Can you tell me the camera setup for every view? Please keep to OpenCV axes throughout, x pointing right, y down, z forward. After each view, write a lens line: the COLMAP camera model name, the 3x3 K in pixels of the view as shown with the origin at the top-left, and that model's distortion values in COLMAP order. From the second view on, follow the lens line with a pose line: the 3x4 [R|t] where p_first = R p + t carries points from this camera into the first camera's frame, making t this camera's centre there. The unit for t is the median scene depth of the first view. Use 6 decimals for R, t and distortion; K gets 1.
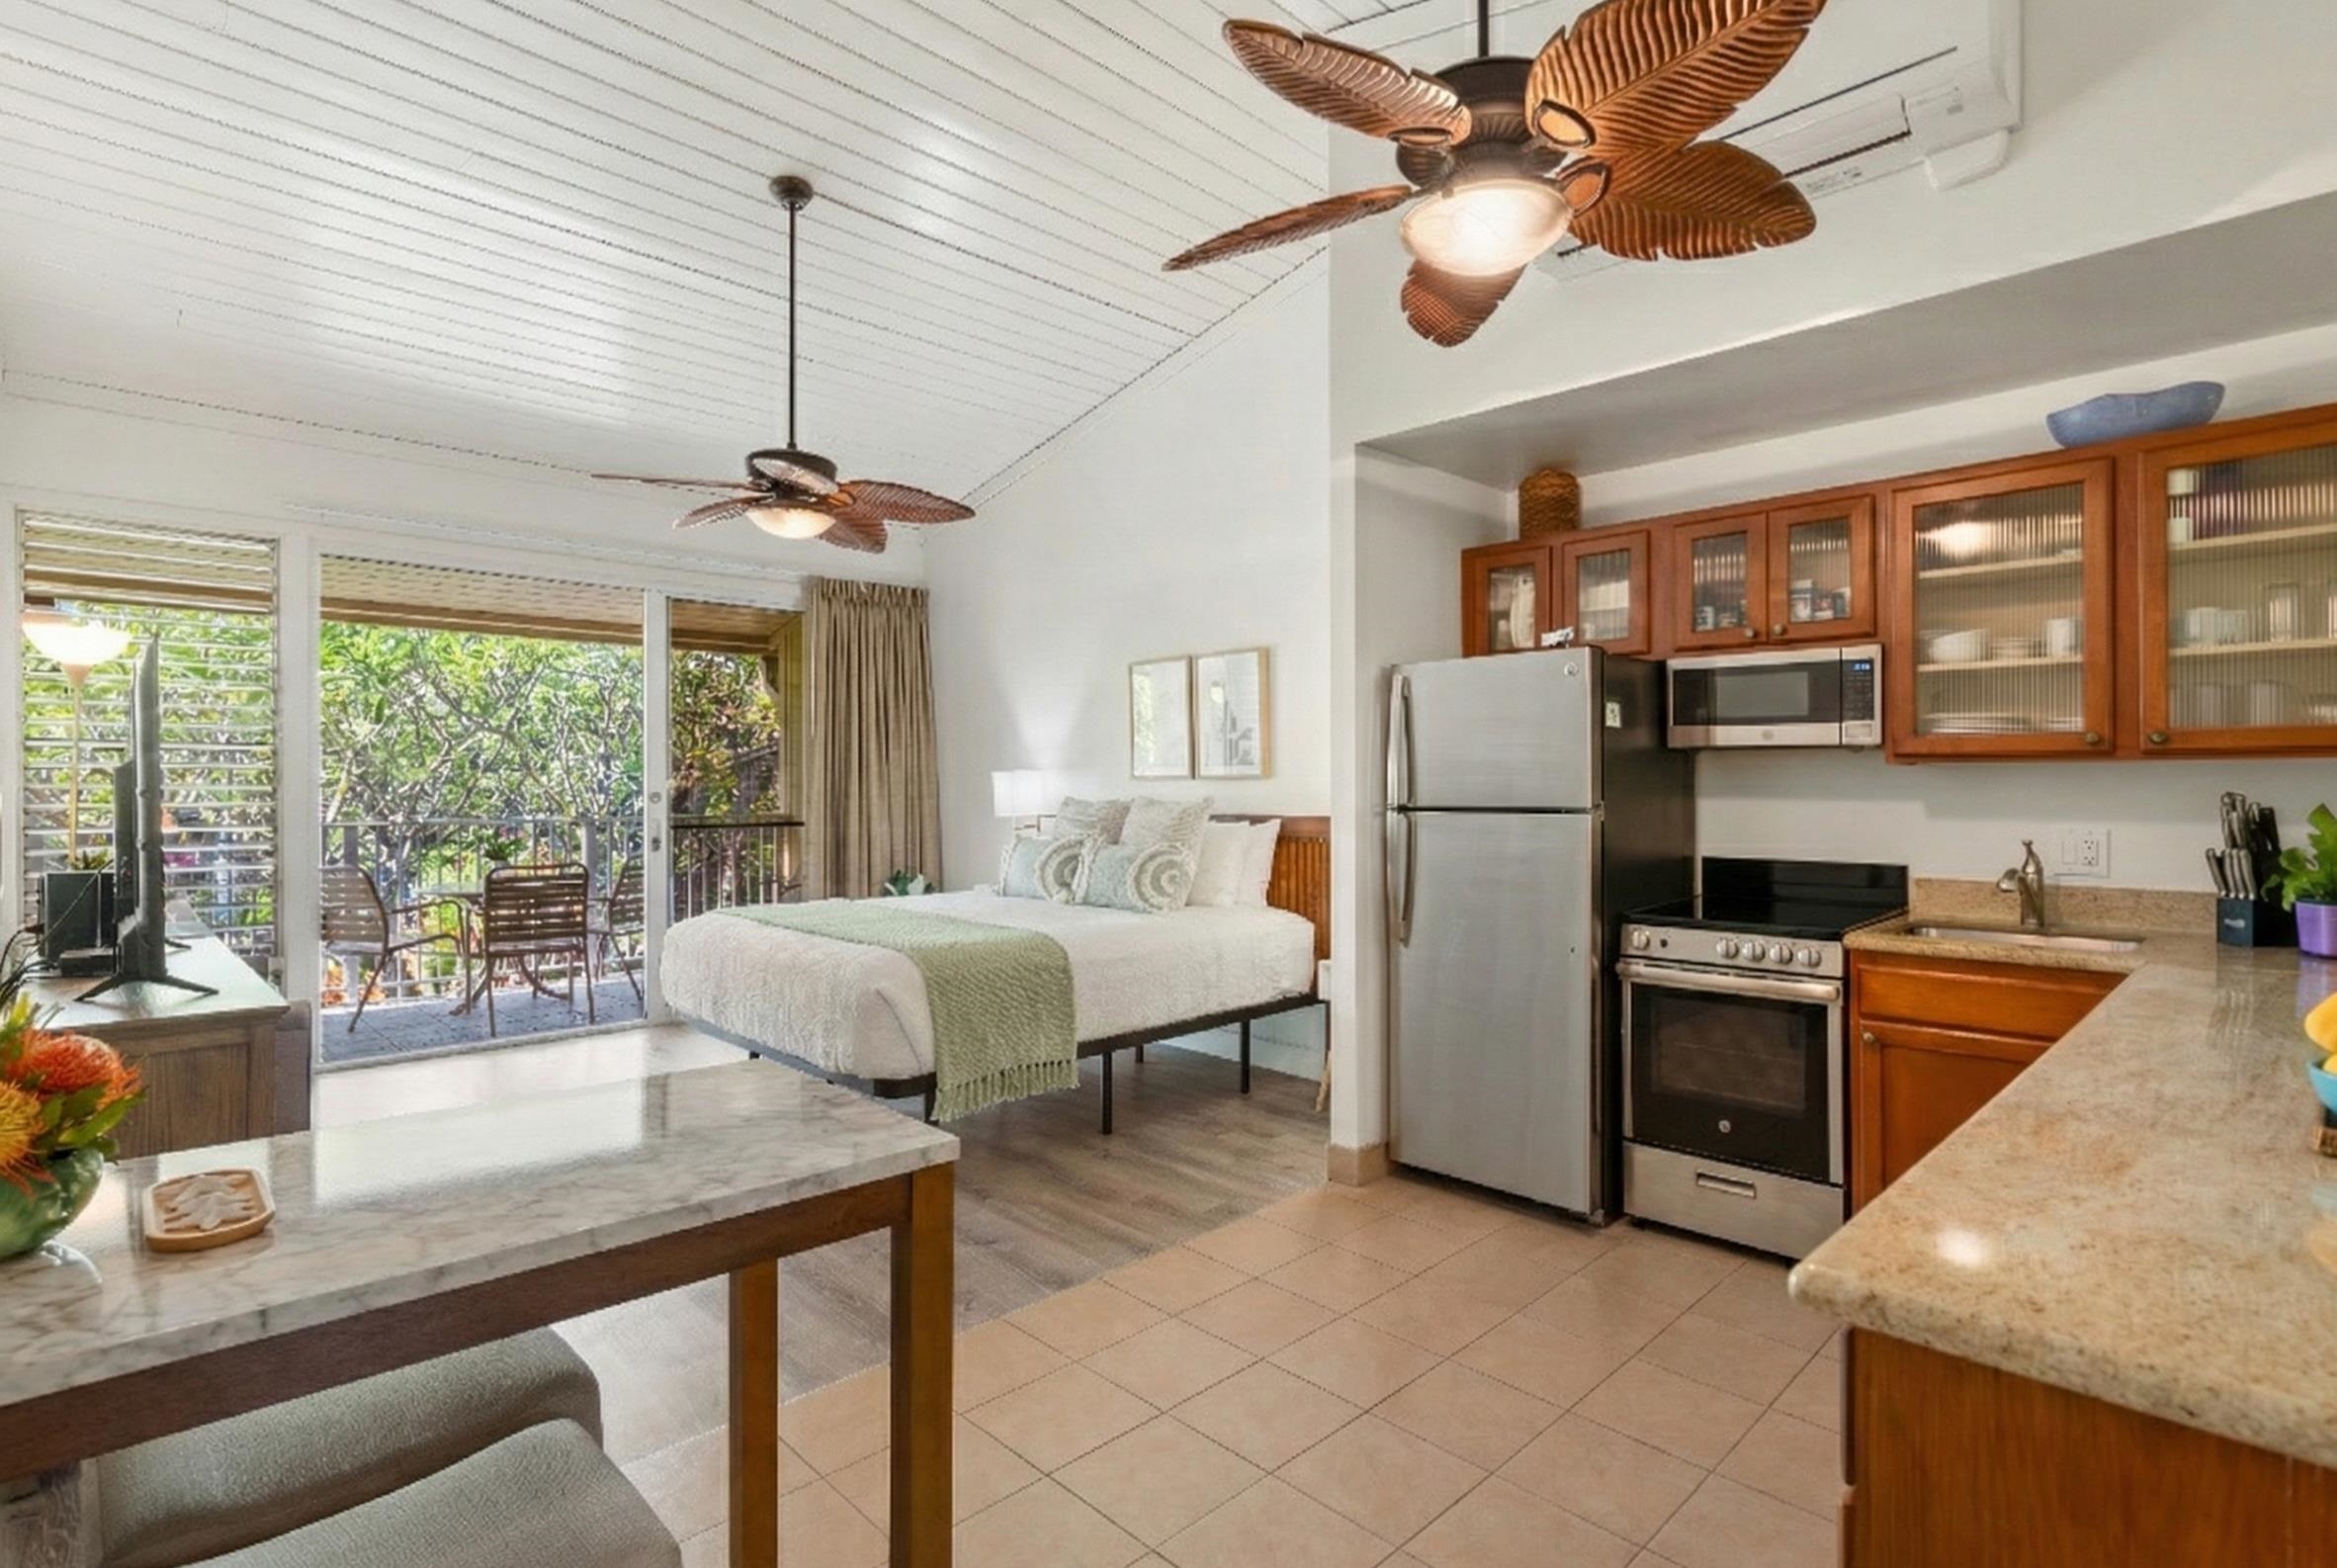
lens RADIAL K [[1154.3, 0, 1168.5], [0, 1154.3, 784.0], [0, 0, 1]] dist [-0.000343, 0.000118]
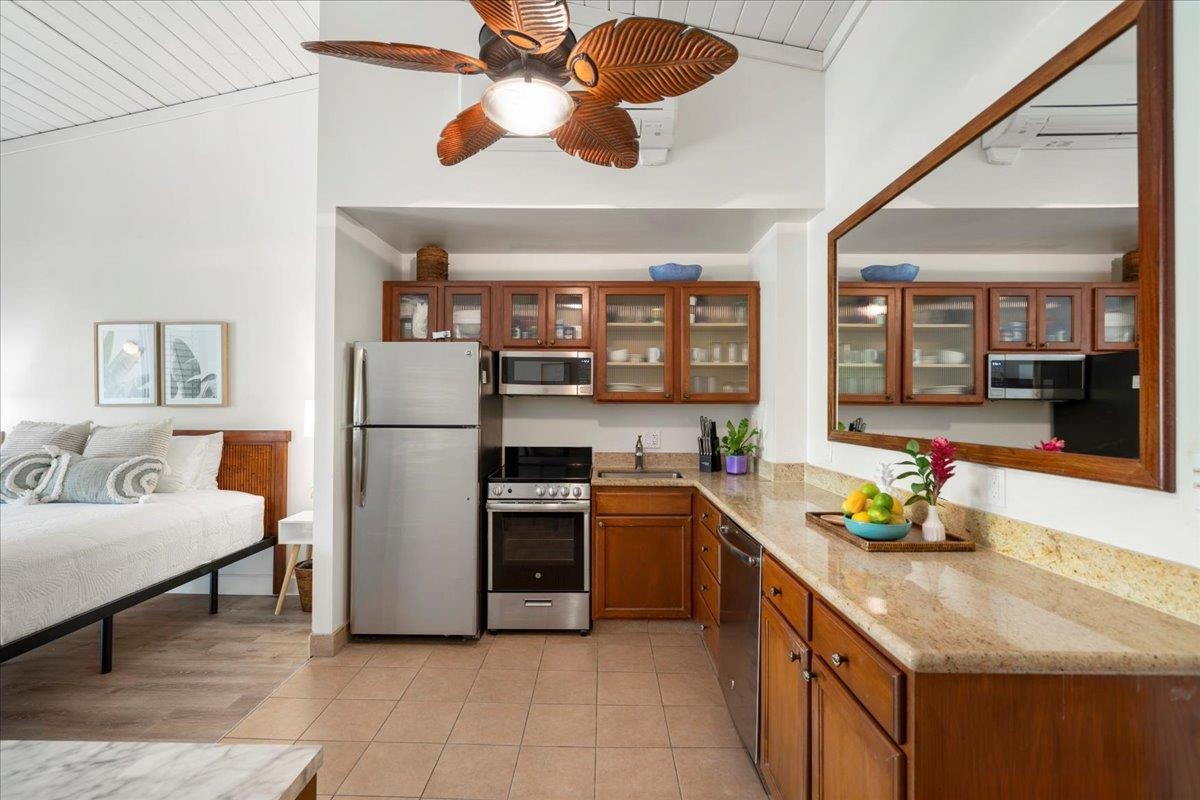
lens RADIAL K [[562.6, 0, 600.0], [0, 562.6, 400.0], [0, 0, 1]] dist [-0.002585, -0.000040]
pose [[0.706041, 0.014037, 0.708032, -0.152308], [-0.005179, 0.999879, -0.014659, -0.007699], [-0.708152, 0.006683, 0.706028, 0.175802]]
